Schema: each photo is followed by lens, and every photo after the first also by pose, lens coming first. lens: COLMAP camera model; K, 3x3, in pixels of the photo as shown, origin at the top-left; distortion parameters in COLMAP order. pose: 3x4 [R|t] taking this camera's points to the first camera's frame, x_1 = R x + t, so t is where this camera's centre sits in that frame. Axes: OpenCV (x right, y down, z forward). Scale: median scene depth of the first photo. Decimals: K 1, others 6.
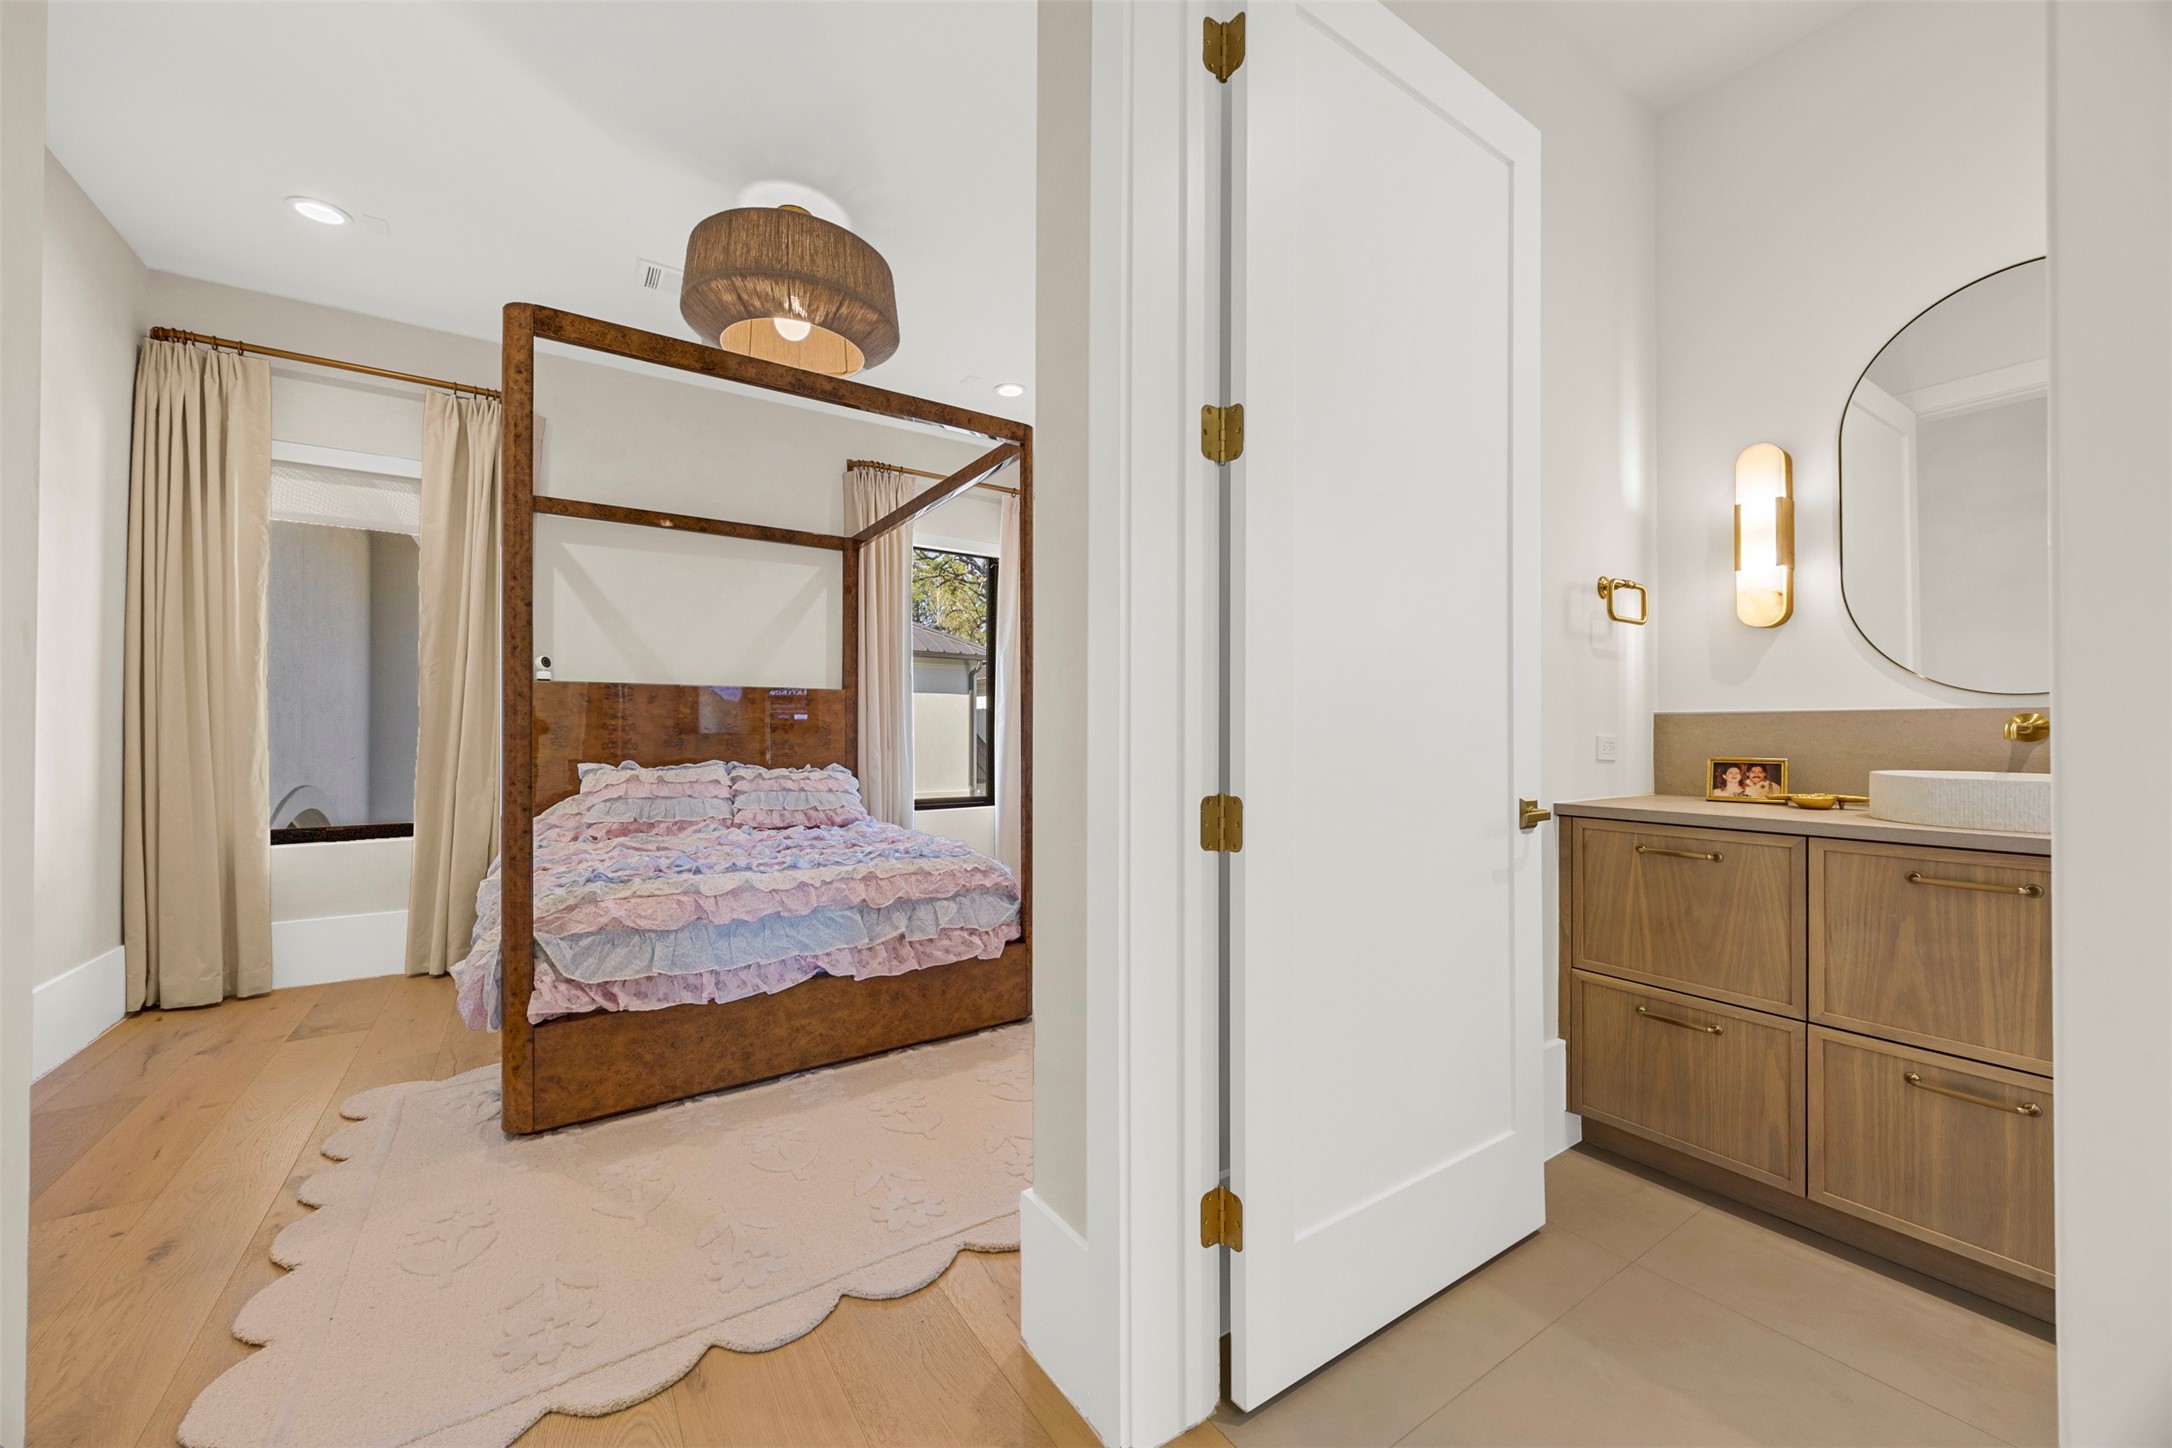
lens RADIAL K [[835.4, 0, 1090.9], [0, 835.4, 724.8], [0, 0, 1]] dist [-0.003682, -0.000205]
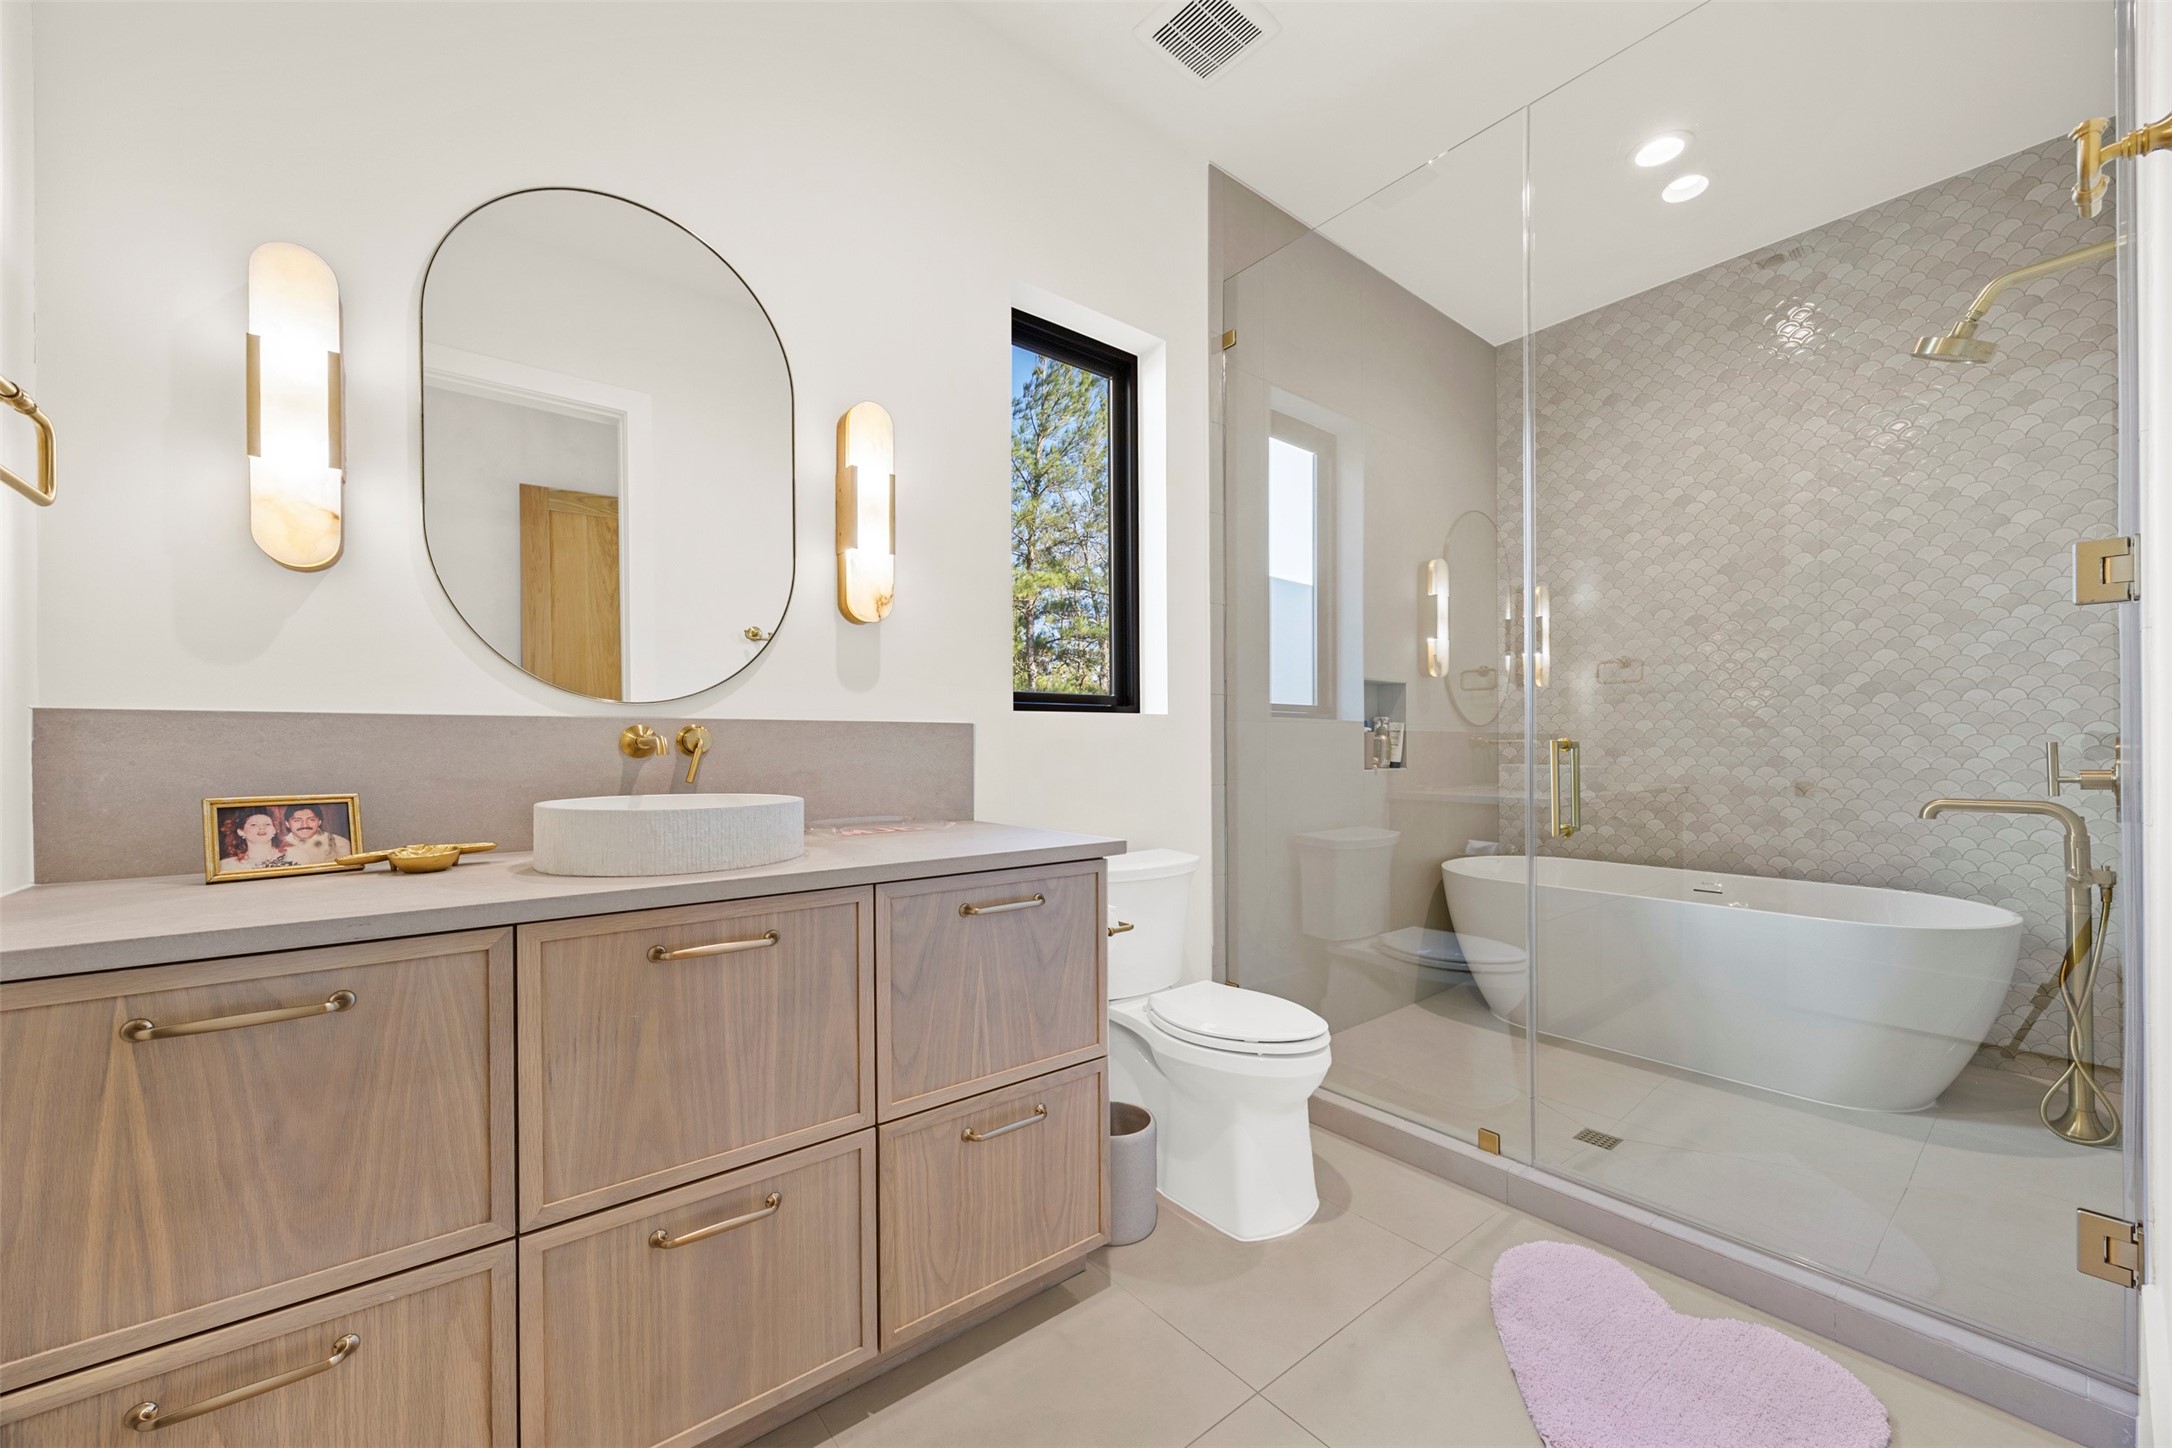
lens RADIAL K [[835.4, 0, 1090.7], [0, 835.4, 746.2], [0, 0, 1]] dist [-0.003682, -0.000205]
pose [[-0.090987, -0.004186, 0.995843, 0.206577], [-0.004628, 0.999982, 0.003781, 0.002495], [-0.995841, -0.004265, -0.091005, 0.575954]]
